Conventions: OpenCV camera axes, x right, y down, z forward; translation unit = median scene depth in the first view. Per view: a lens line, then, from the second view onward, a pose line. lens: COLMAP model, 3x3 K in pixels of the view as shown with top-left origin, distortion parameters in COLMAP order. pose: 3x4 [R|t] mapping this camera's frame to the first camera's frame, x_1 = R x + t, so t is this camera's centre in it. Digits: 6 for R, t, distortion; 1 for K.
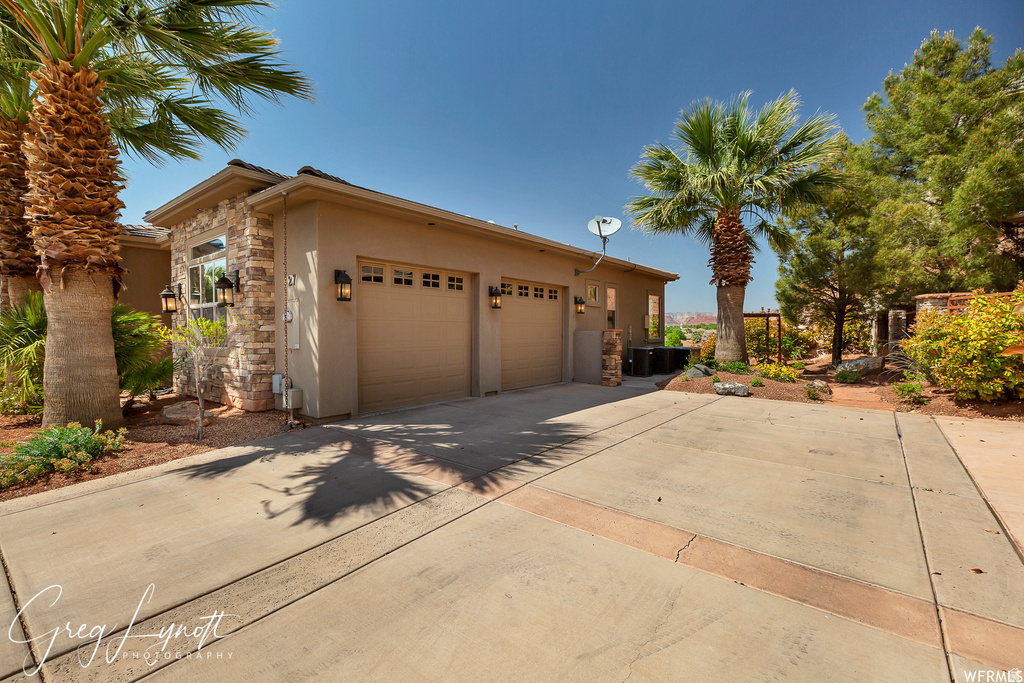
lens RADIAL K [[456.2, 0, 512.0], [0, 456.2, 341.5], [0, 0, 1]] dist [0.002044, 0.000353]
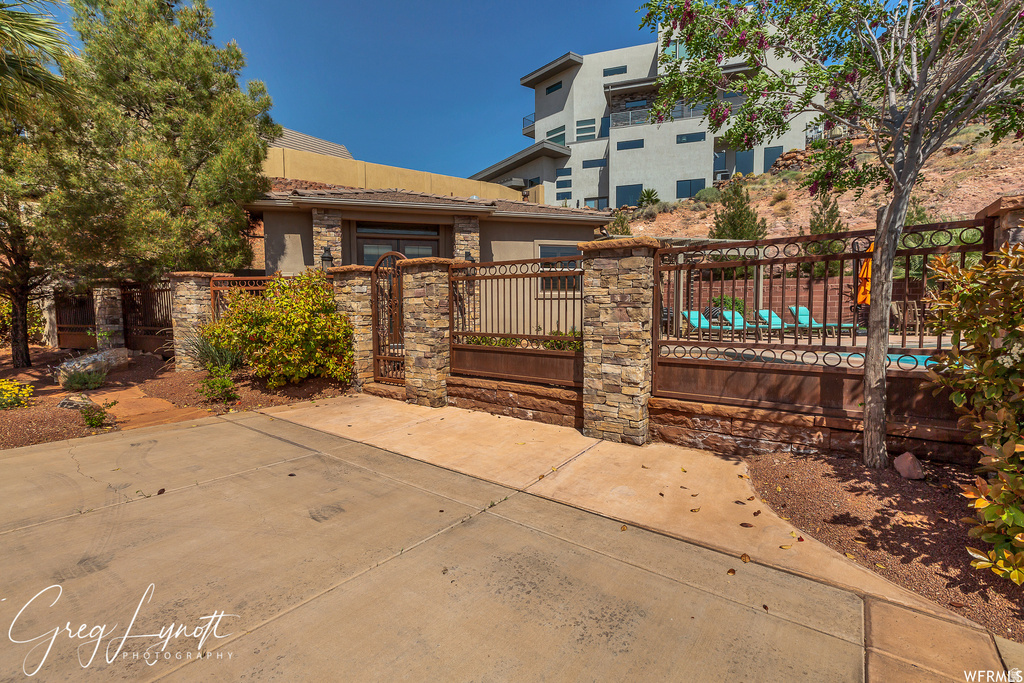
lens RADIAL K [[456.2, 0, 512.0], [0, 456.2, 341.5], [0, 0, 1]] dist [0.002044, 0.000353]
pose [[-0.008918, -0.076952, 0.996995, 0.036571], [0.032796, 0.996476, 0.077205, -0.019760], [-0.999422, 0.033386, -0.006363, 0.426968]]
